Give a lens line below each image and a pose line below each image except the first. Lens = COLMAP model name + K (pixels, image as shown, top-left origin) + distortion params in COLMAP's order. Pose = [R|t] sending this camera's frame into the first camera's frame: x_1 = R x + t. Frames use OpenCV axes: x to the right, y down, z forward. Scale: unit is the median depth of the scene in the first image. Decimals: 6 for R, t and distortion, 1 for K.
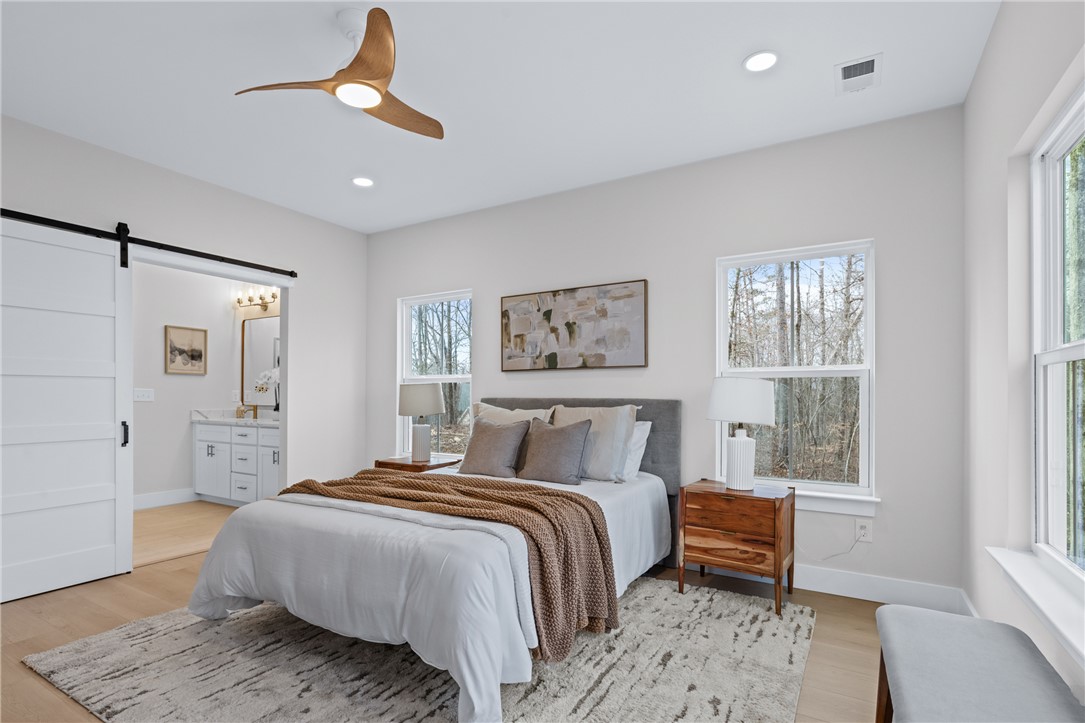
lens RADIAL K [[528.4, 0, 539.9], [0, 528.4, 393.9], [0, 0, 1]] dist [-0.001645, -0.000261]
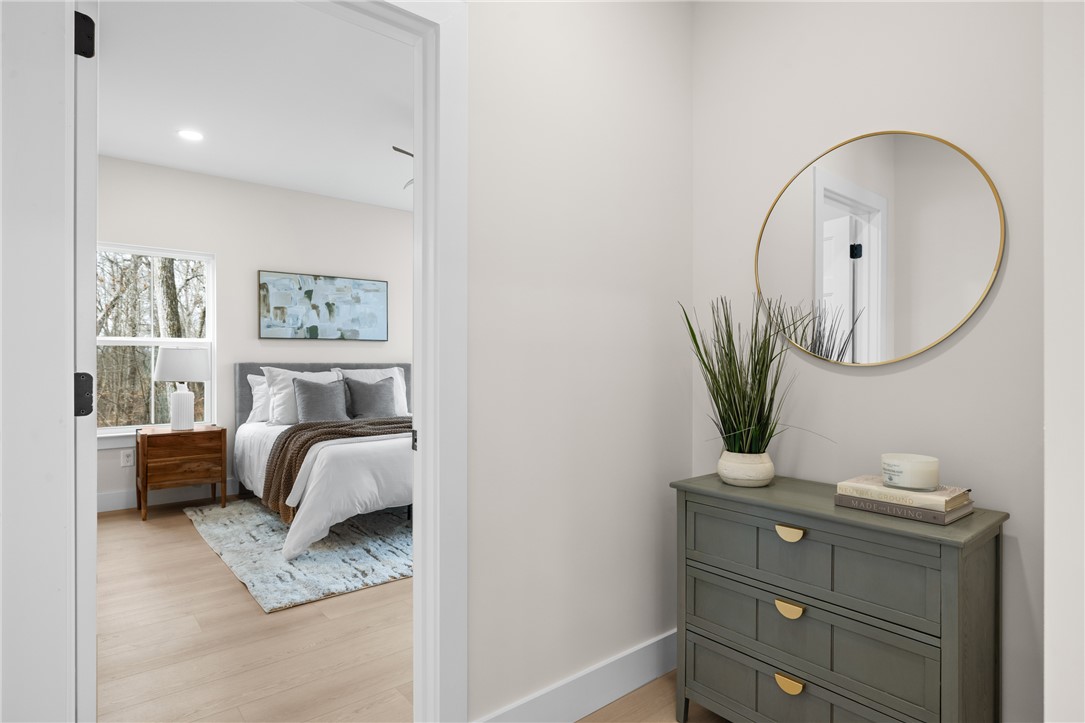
lens RADIAL K [[579.5, 0, 541.1], [0, 579.5, 363.7], [0, 0, 1]] dist [0.001083, 0.000017]
pose [[0.335728, -0.004774, 0.941947, -1.073007], [-0.004422, 0.999968, 0.006644, -0.001008], [-0.941949, -0.006396, 0.335696, 0.054628]]
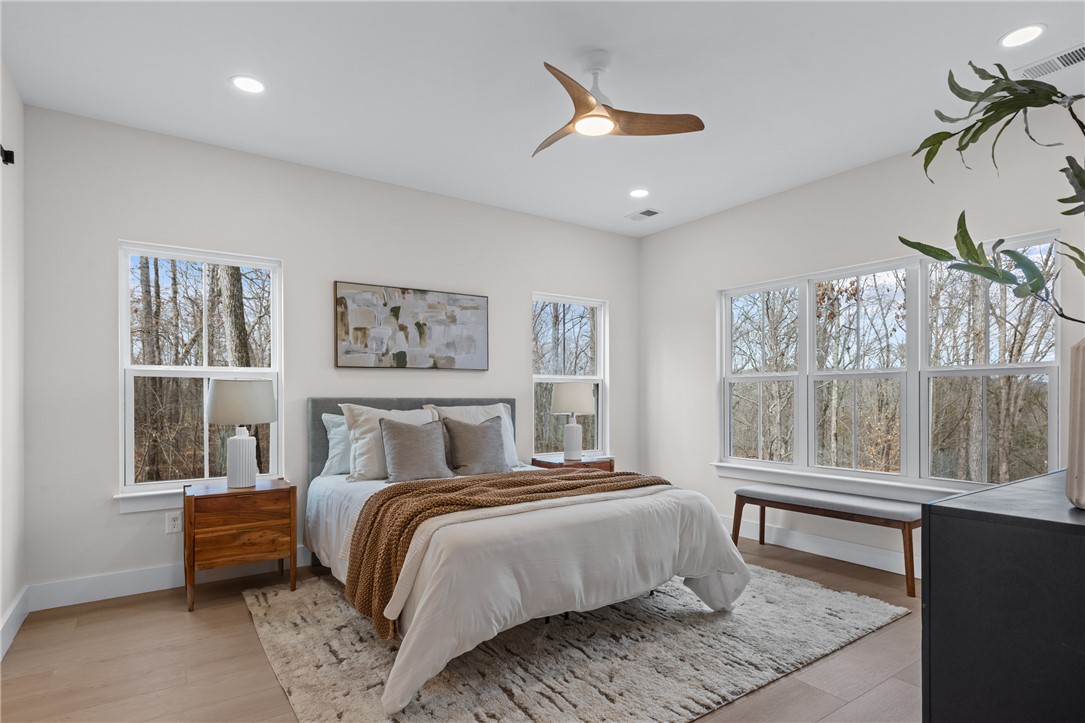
lens RADIAL K [[564.0, 0, 542.2], [0, 564.0, 396.5], [0, 0, 1]] dist [0.000754, 0.000244]
pose [[0.415619, -0.005452, 0.909523, -0.820871], [-0.001290, 0.999977, 0.006583, -0.001943], [-0.909538, -0.003909, 0.415602, 0.335906]]
